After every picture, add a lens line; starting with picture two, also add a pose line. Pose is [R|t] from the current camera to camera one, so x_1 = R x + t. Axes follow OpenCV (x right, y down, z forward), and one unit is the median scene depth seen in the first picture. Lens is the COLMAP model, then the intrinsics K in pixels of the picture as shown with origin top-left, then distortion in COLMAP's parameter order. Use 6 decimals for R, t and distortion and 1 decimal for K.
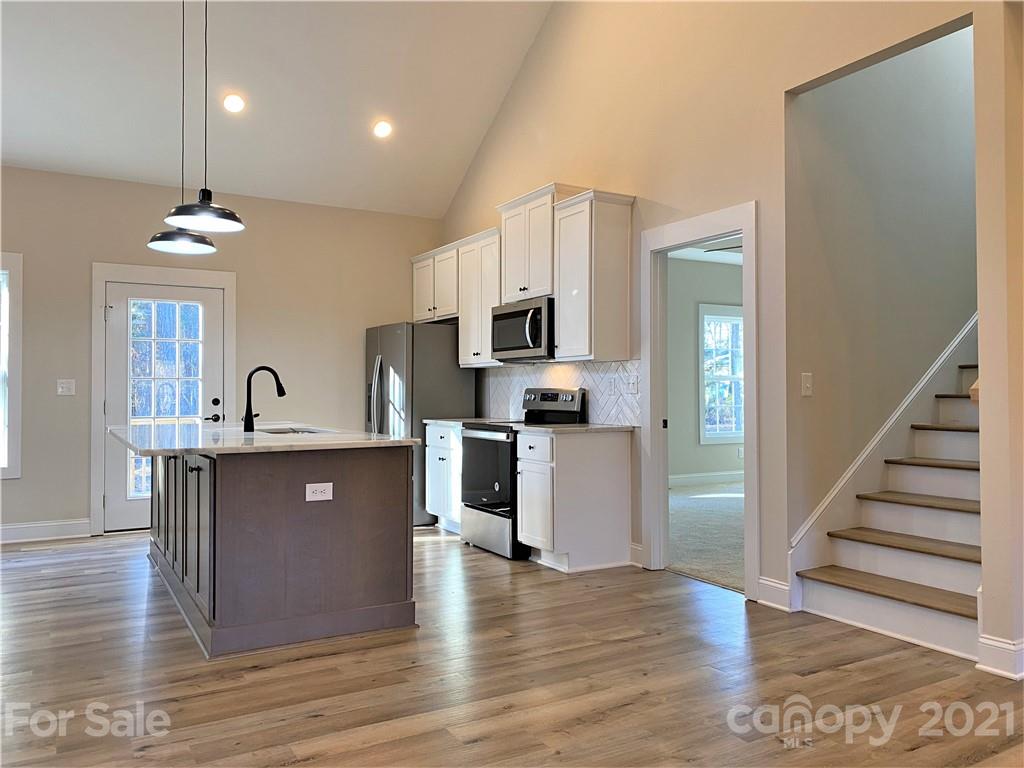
lens RADIAL K [[771.8, 0, 501.4], [0, 771.8, 386.0], [0, 0, 1]] dist [0.007840, 0.001318]
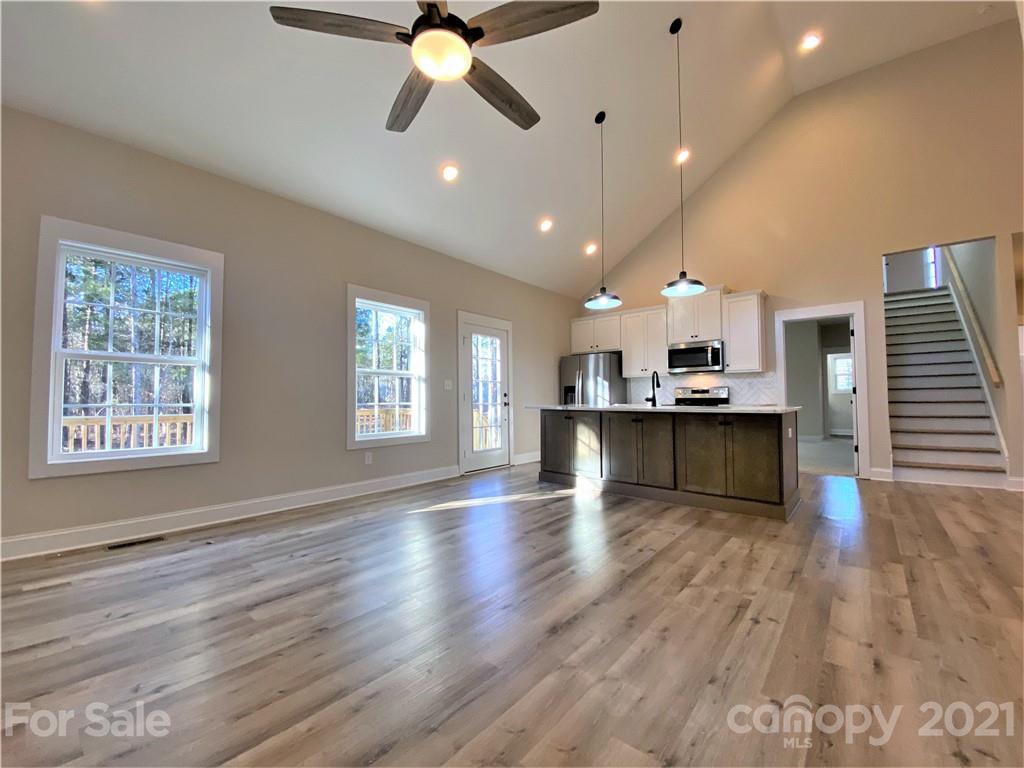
lens RADIAL K [[410.3, 0, 515.5], [0, 410.3, 383.3], [0, 0, 1]] dist [0.028832, -0.023574]
pose [[0.941226, 0.008214, 0.337678, -0.942492], [0.002368, 0.999519, -0.030913, 0.032614], [-0.337770, 0.029895, 0.940754, 0.189736]]
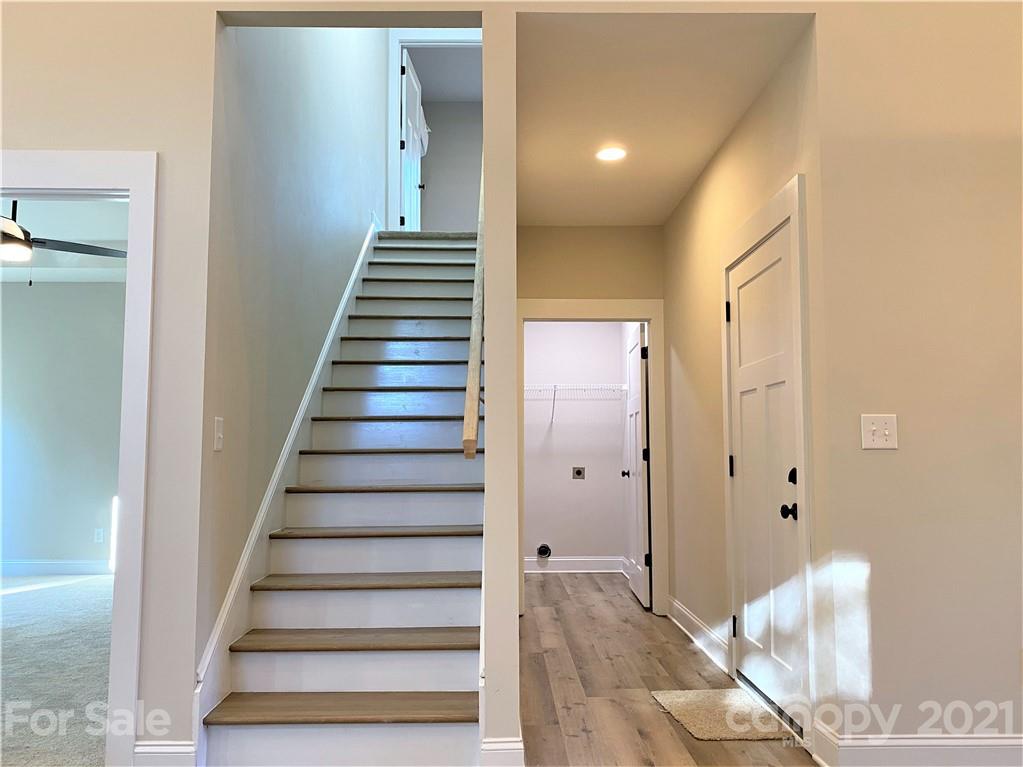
lens RADIAL K [[811.7, 0, 512.1], [0, 811.7, 378.1], [0, 0, 1]] dist [0.025613, -0.006583]
pose [[0.482137, 0.081027, 0.872341, -0.105638], [-0.006269, 0.996007, -0.089049, 0.010290], [-0.876073, 0.037466, 0.480720, 0.371061]]
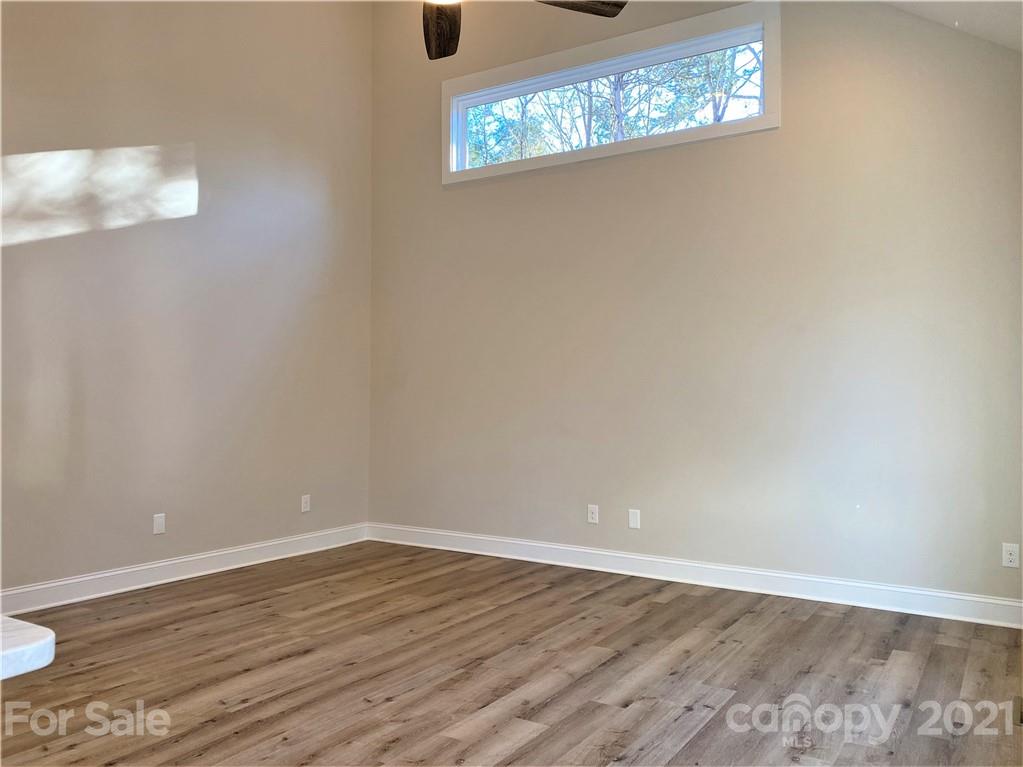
lens RADIAL K [[811.7, 0, 512.1], [0, 811.7, 378.1], [0, 0, 1]] dist [0.025613, -0.006583]
pose [[-0.887636, -0.020047, -0.460109, -0.582284], [-0.005319, 0.999432, -0.033284, 0.004635], [0.460514, -0.027096, -0.887239, 1.357762]]
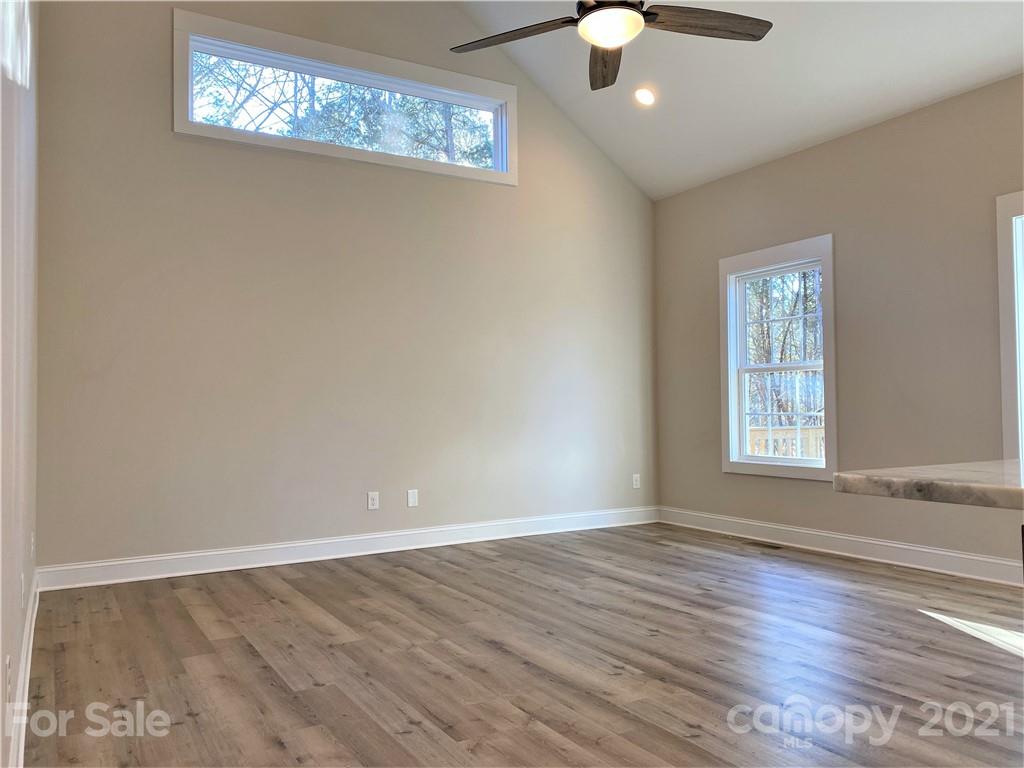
lens RADIAL K [[780.6, 0, 511.2], [0, 780.6, 380.3], [0, 0, 1]] dist [0.020549, -0.003975]
pose [[0.008935, -0.039527, -0.999179, -0.031570], [0.023141, 0.998959, -0.039312, 0.031223], [0.999692, -0.022771, 0.009840, 0.558891]]
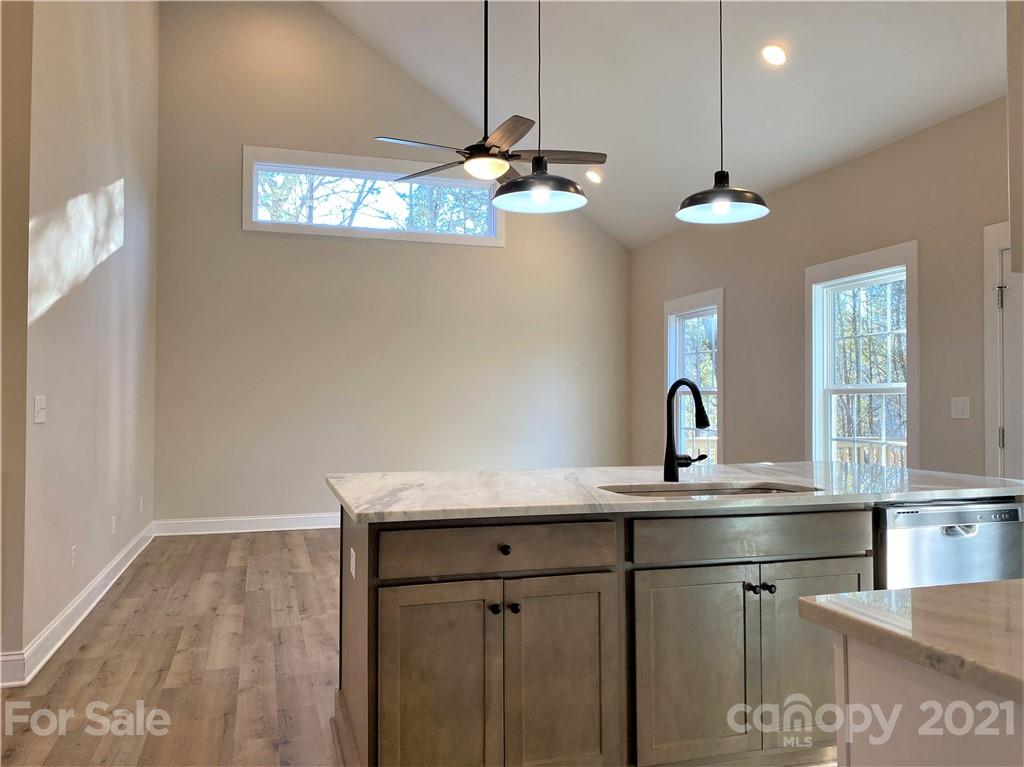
lens RADIAL K [[801.3, 0, 510.9], [0, 801.3, 380.4], [0, 0, 1]] dist [0.019562, -0.003377]
pose [[-0.222836, -0.029741, -0.974402, 0.347582], [0.007058, 0.999459, -0.032120, -0.004527], [0.974830, -0.014035, -0.222505, 0.995555]]
